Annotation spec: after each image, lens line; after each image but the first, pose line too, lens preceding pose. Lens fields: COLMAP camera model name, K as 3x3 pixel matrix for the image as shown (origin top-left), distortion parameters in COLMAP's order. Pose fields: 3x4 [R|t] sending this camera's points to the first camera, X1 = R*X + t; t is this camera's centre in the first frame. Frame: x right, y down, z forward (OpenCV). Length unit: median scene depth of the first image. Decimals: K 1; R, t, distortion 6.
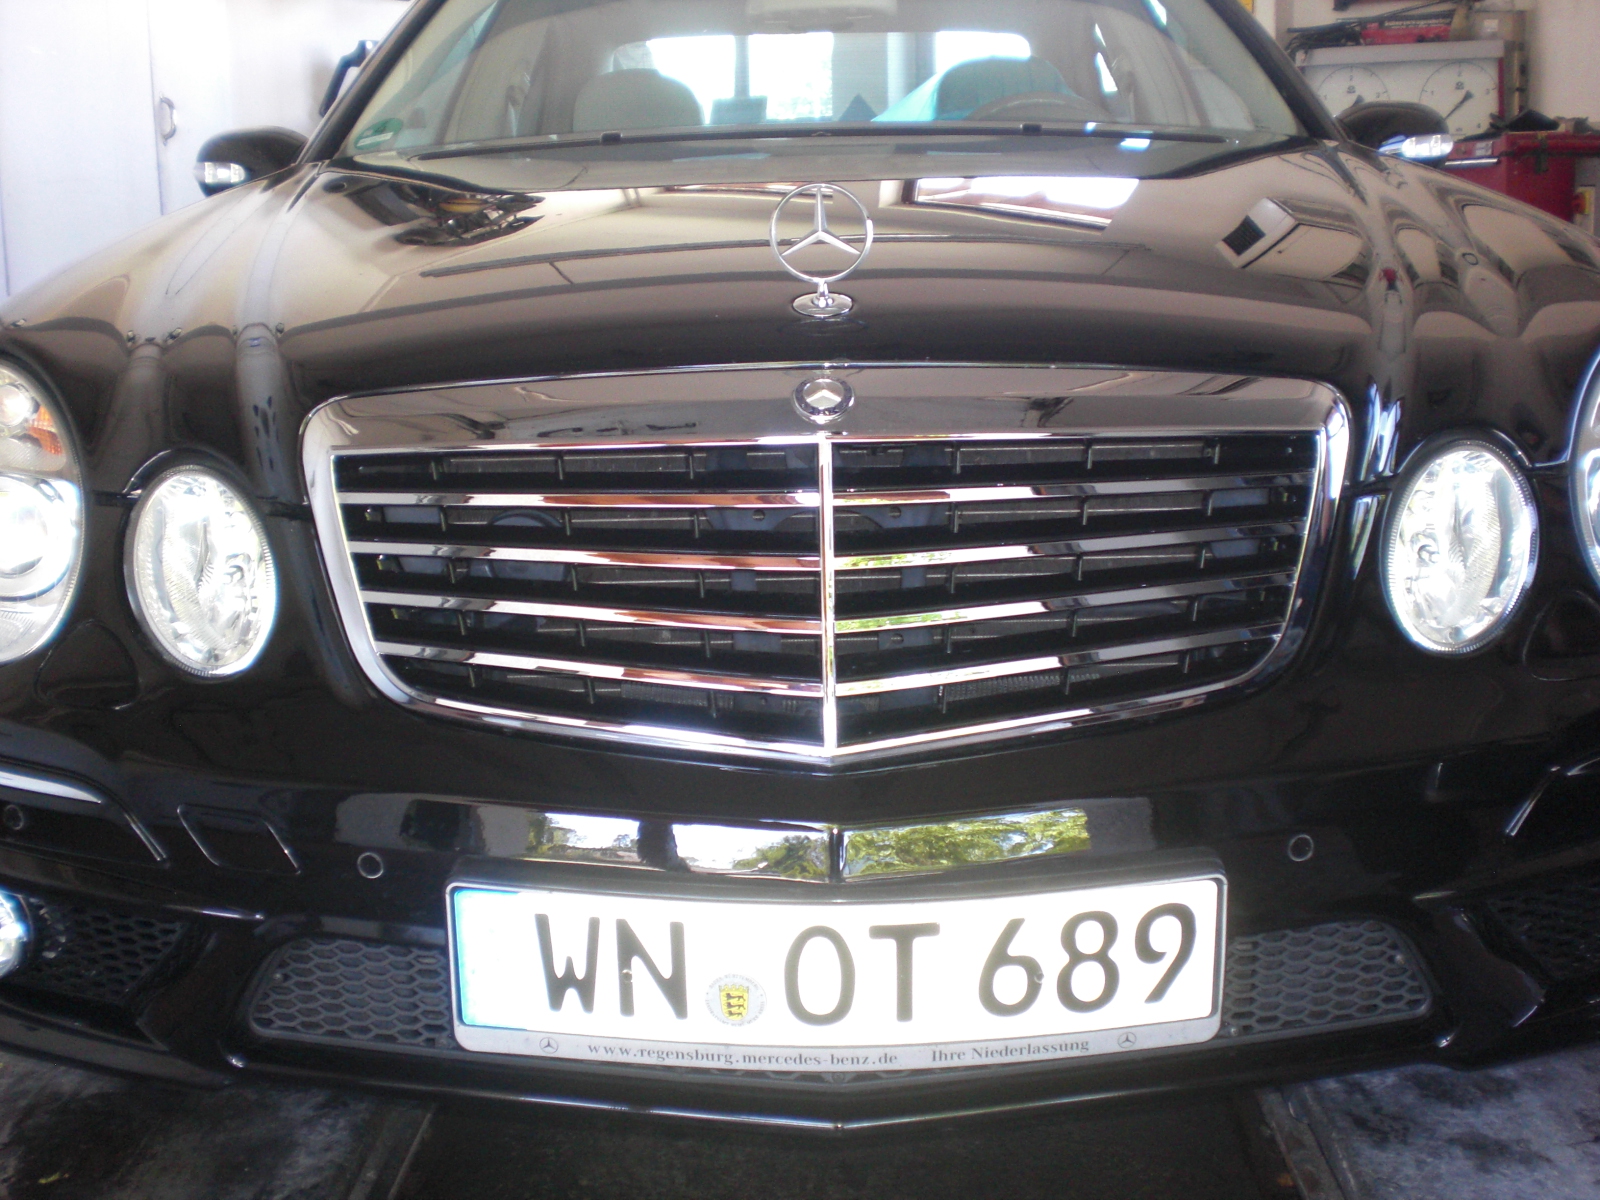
lens RADIAL K [[1801.4, 0, 810.1], [0, 1801.4, 610.6], [0, 0, 1]] dist [-0.059705, -0.193203]
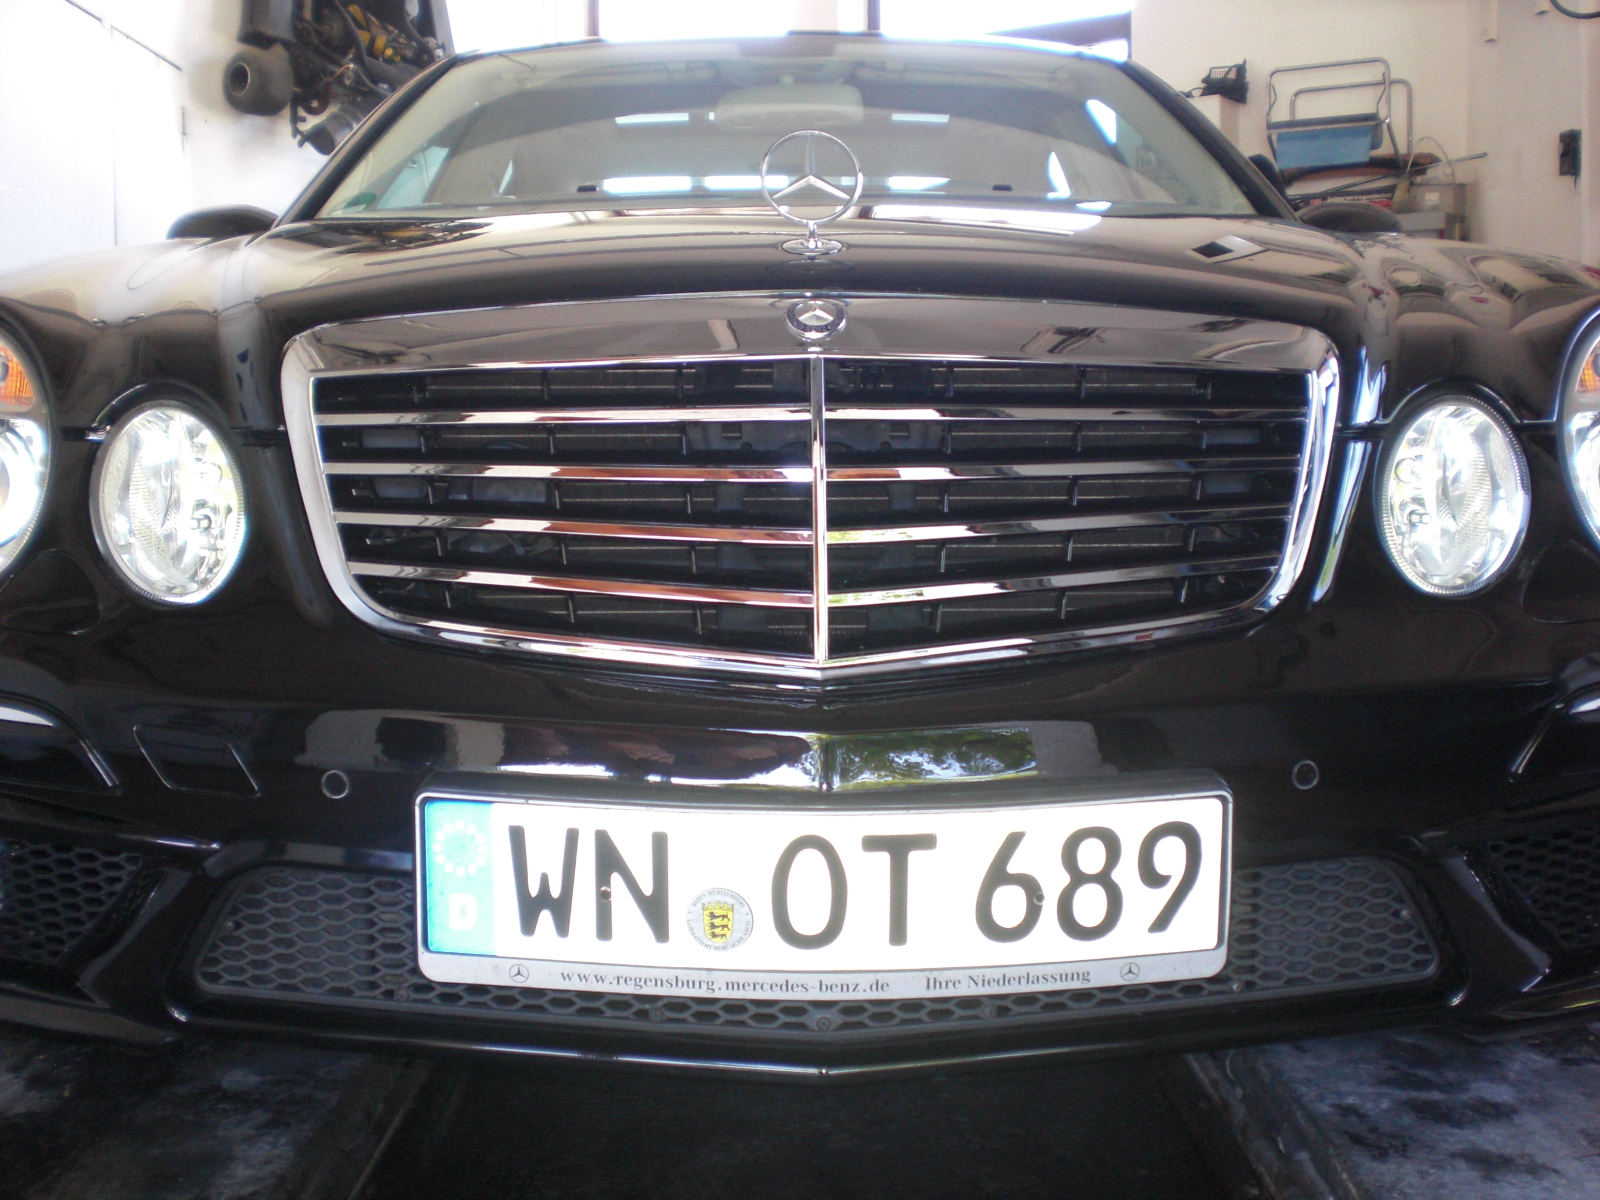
lens RADIAL K [[1801.4, 0, 810.1], [0, 1801.4, 610.6], [0, 0, 1]] dist [-0.059705, -0.193203]
pose [[0.999408, 0.013980, 0.031442, -0.023520], [-0.010274, 0.993302, -0.115088, 0.148699], [-0.032841, 0.114697, 0.992858, 0.035445]]
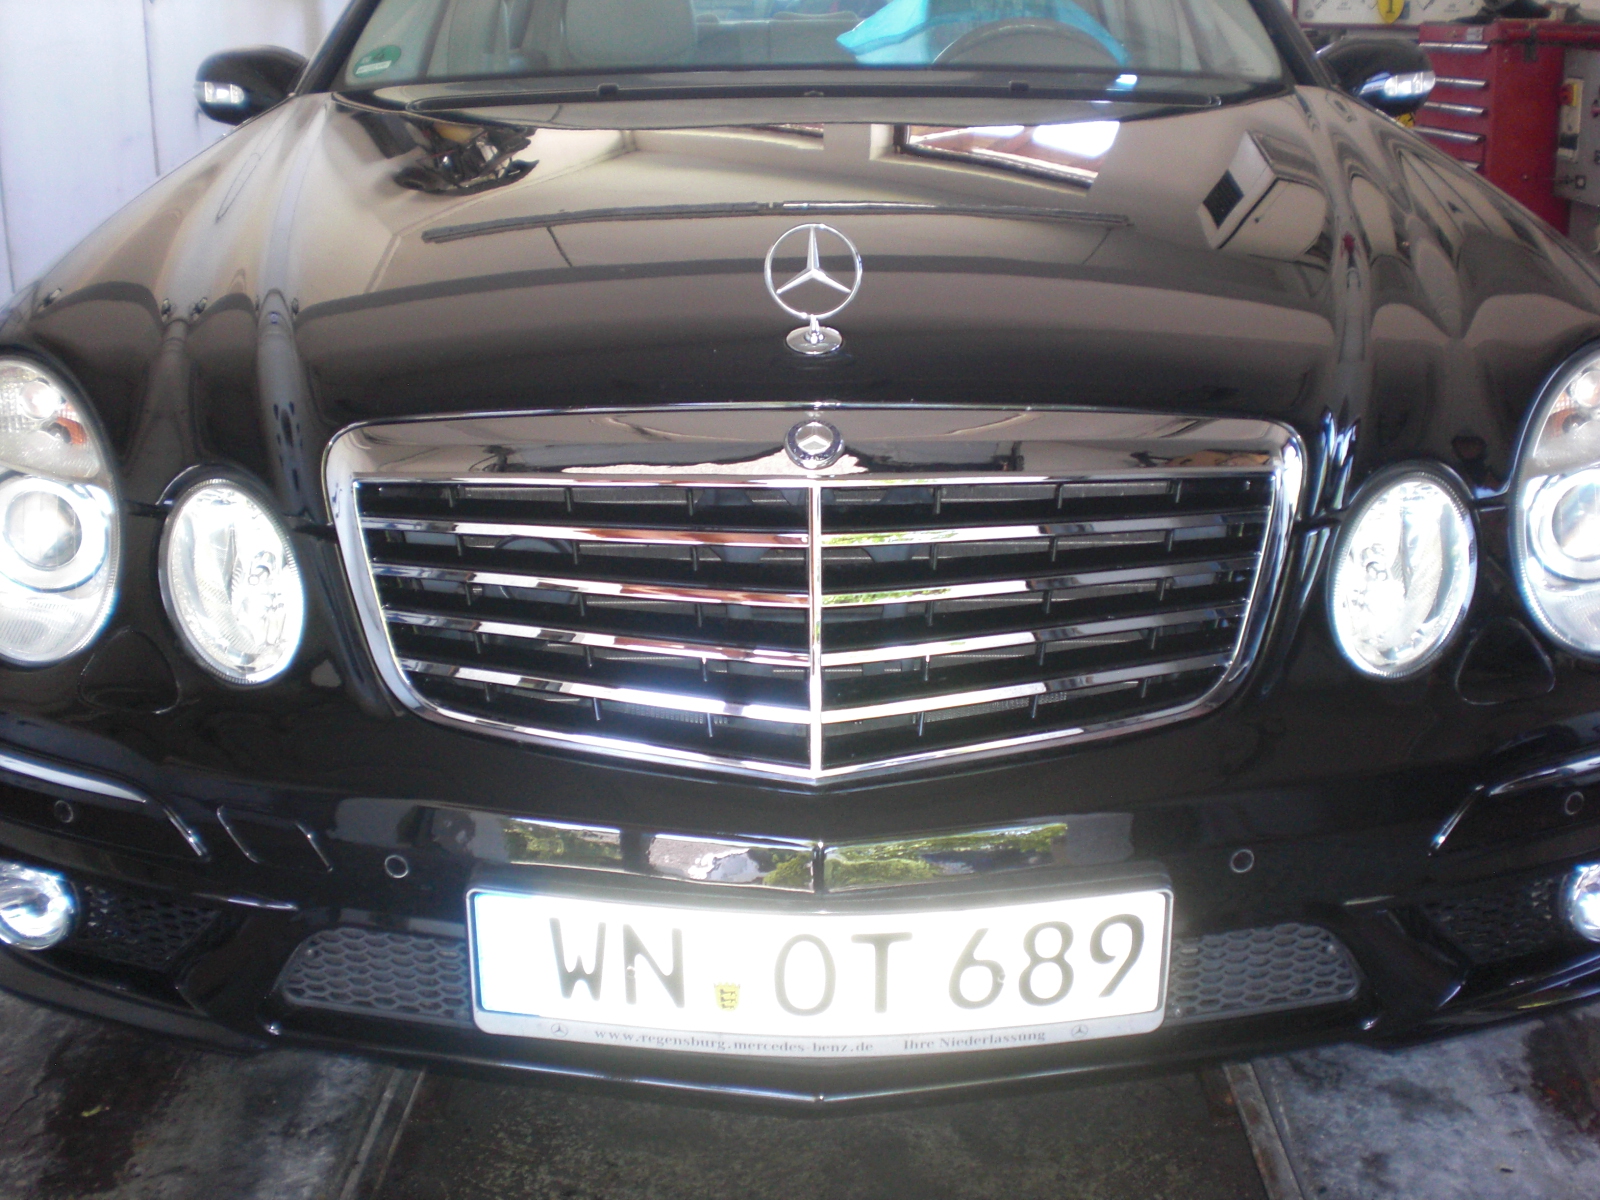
lens RADIAL K [[1801.4, 0, 810.1], [0, 1801.4, 610.6], [0, 0, 1]] dist [-0.059705, -0.193203]
pose [[0.999885, 0.011662, 0.009740, -0.004160], [-0.012538, 0.995369, 0.095302, -0.114940], [-0.008584, -0.095413, 0.995401, -0.076129]]
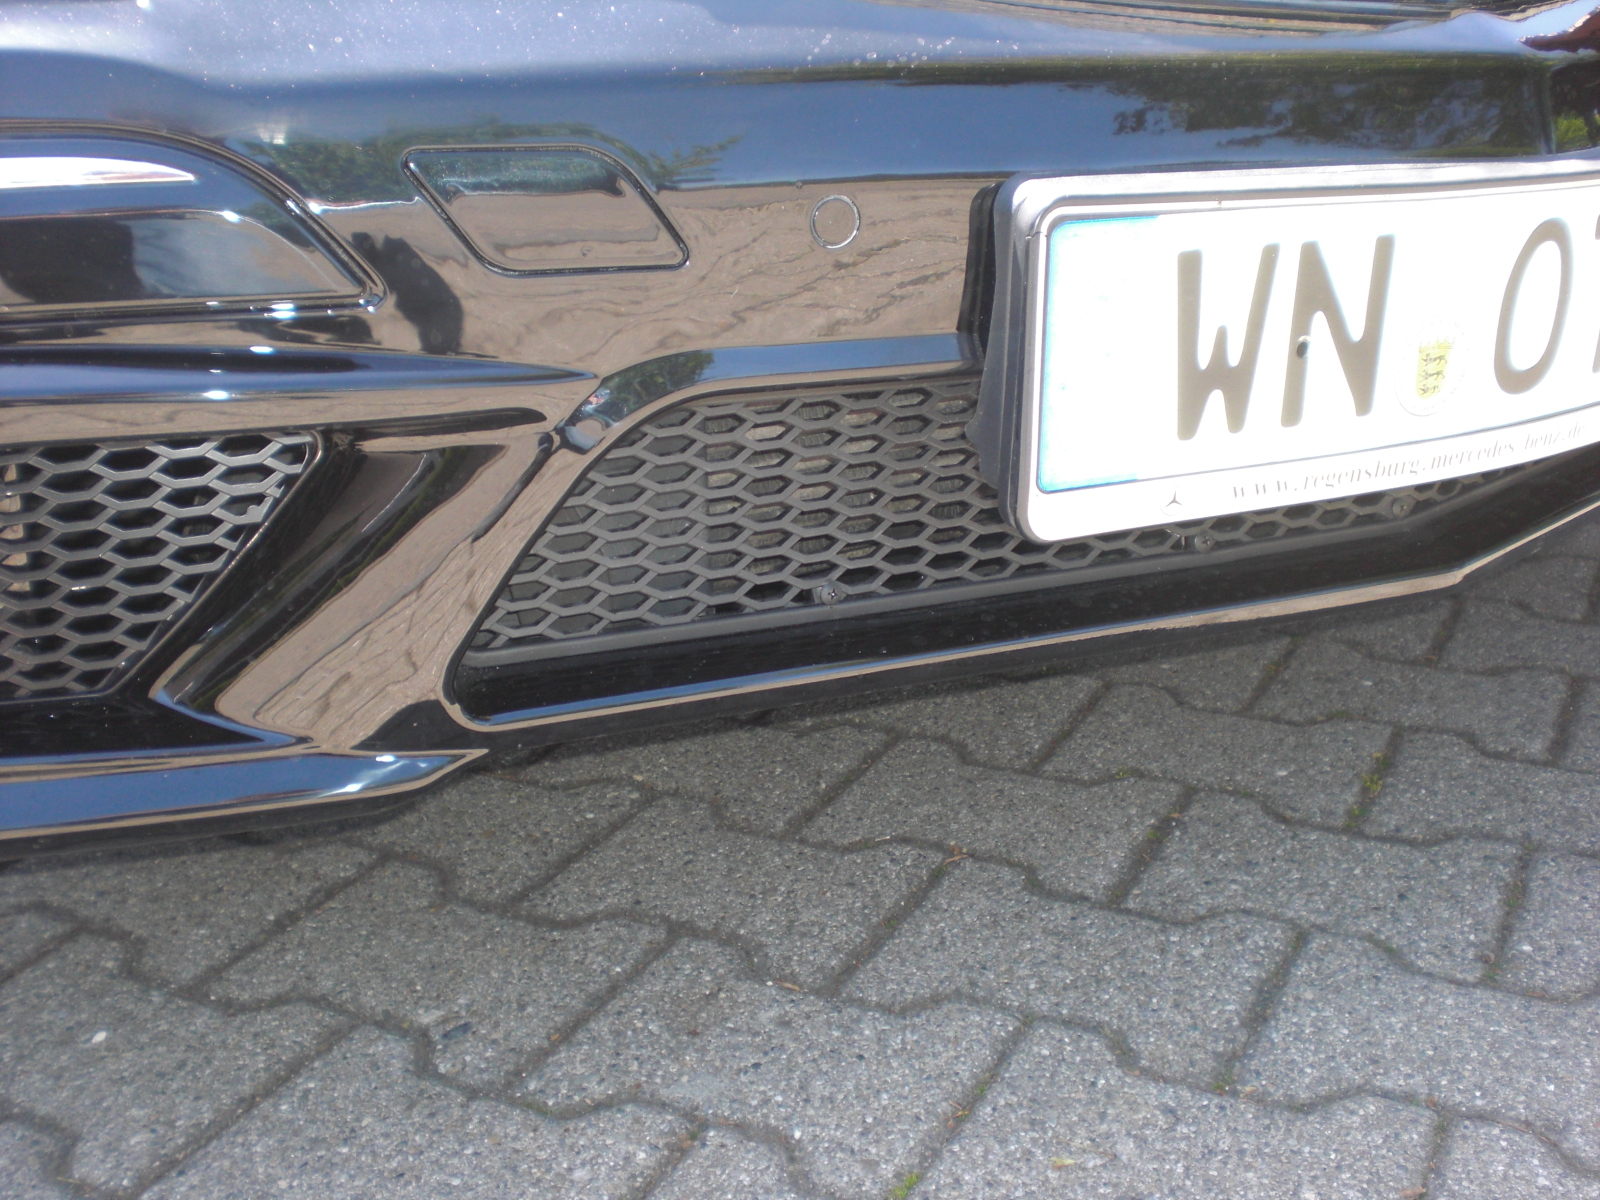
lens RADIAL K [[1801.4, 0, 810.1], [0, 1801.4, 610.6], [0, 0, 1]] dist [-0.059705, -0.193203]
pose [[0.854260, -0.191464, 0.483303, -0.489188], [0.131117, 0.979003, 0.156084, 0.160124], [-0.503039, -0.069967, 0.861427, 0.523739]]
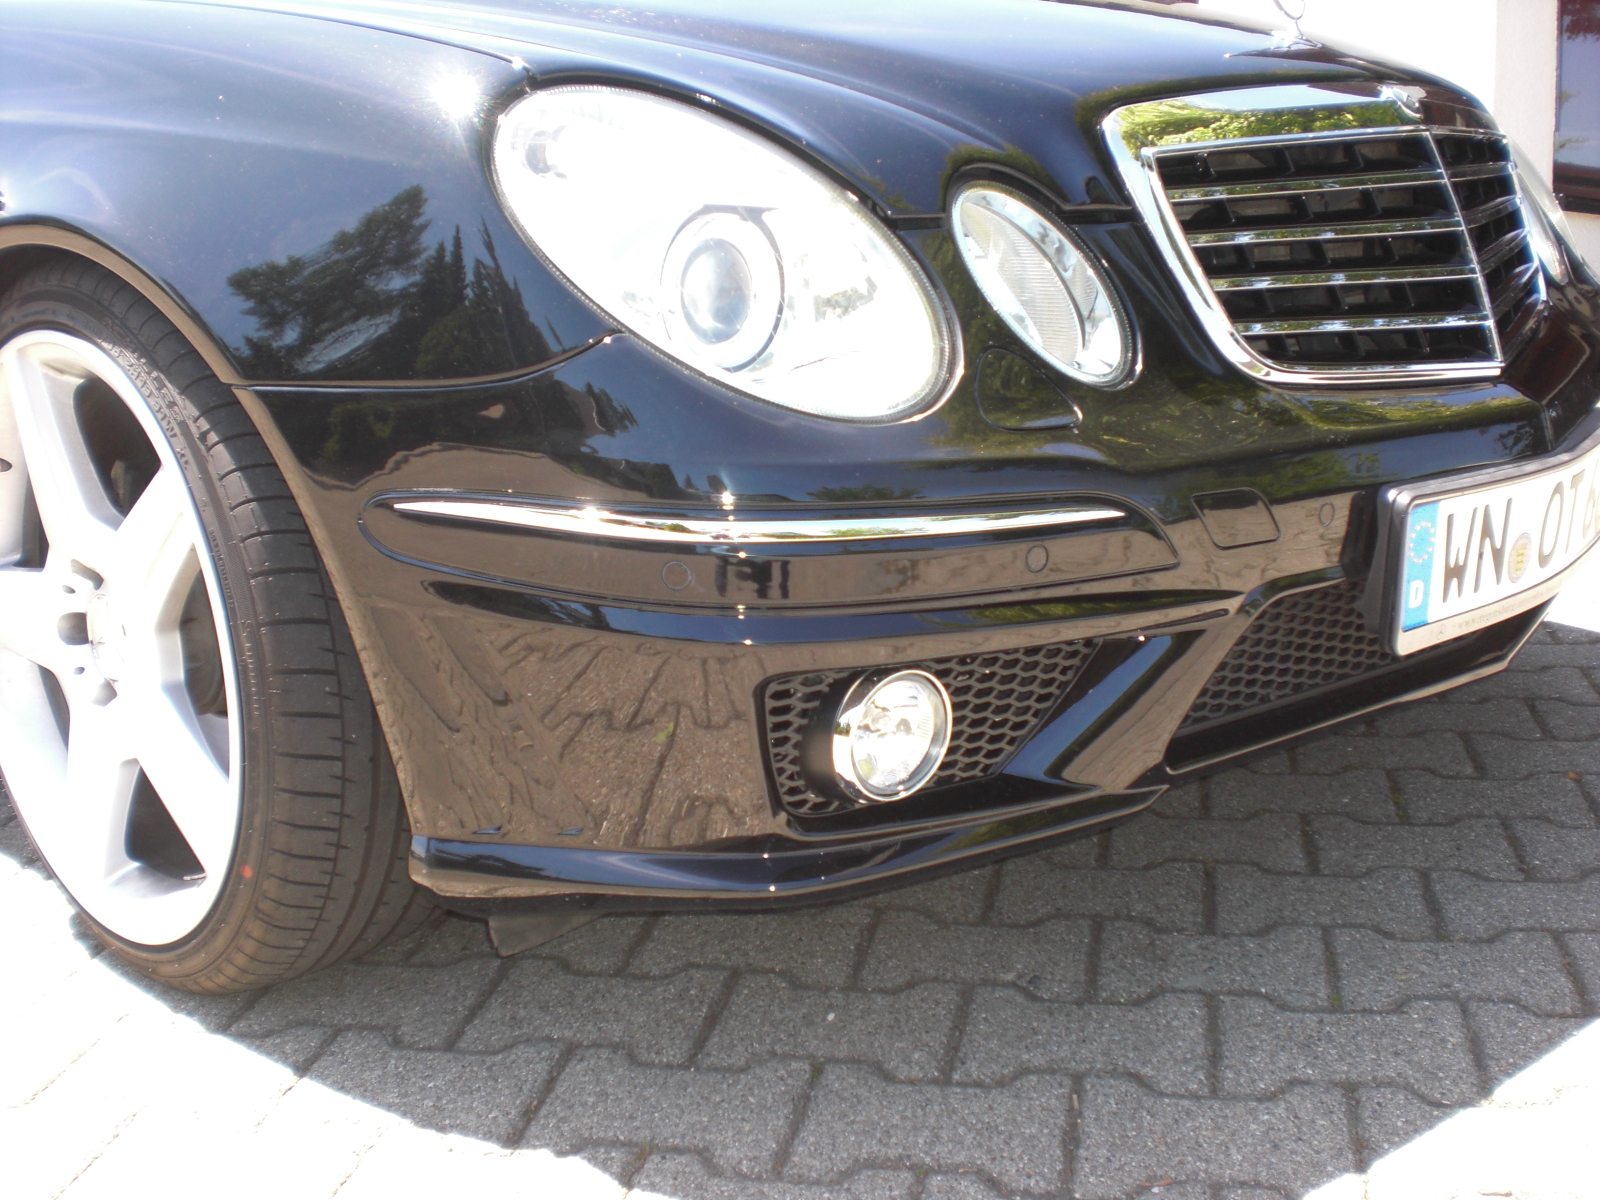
lens RADIAL K [[1801.4, 0, 810.1], [0, 1801.4, 610.6], [0, 0, 1]] dist [-0.059705, -0.193203]
pose [[0.671358, -0.197676, 0.714285, -1.182312], [0.190700, 0.977398, 0.091252, 0.037032], [-0.716178, 0.074952, 0.693881, 0.442244]]
